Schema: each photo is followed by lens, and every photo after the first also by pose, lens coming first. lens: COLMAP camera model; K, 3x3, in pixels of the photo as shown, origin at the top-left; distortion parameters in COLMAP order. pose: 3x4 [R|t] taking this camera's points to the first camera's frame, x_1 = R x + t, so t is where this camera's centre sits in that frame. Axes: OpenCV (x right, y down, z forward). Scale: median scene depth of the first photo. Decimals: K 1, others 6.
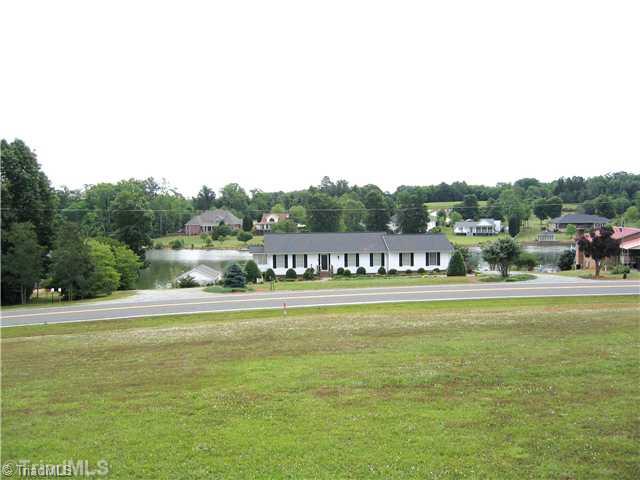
lens RADIAL K [[692.7, 0, 319.4], [0, 692.7, 240.7], [0, 0, 1]] dist [-0.058070, 0.000000]
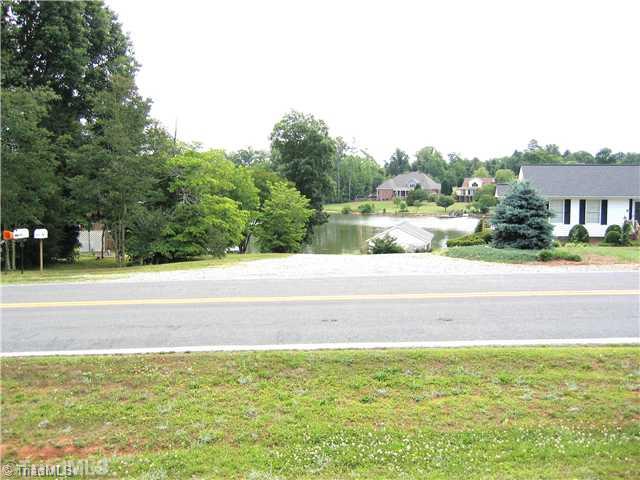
lens RADIAL K [[692.7, 0, 318.6], [0, 692.7, 240.5], [0, 0, 1]] dist [-0.058070, 0.000000]
pose [[0.963208, 0.030790, -0.266987, -0.027287], [-0.020828, 0.998980, 0.040065, 0.010463], [0.267949, -0.033030, 0.962867, 0.127124]]
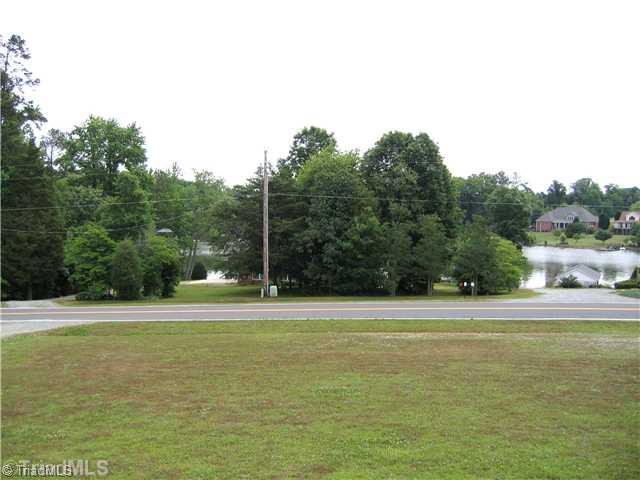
lens RADIAL K [[692.7, 0, 321.0], [0, 692.7, 241.5], [0, 0, 1]] dist [-0.058070, 0.000000]
pose [[0.888691, 0.042691, -0.456514, -0.022108], [-0.038557, 0.999088, 0.018372, 0.000106], [0.456882, 0.001274, 0.889526, 0.004237]]
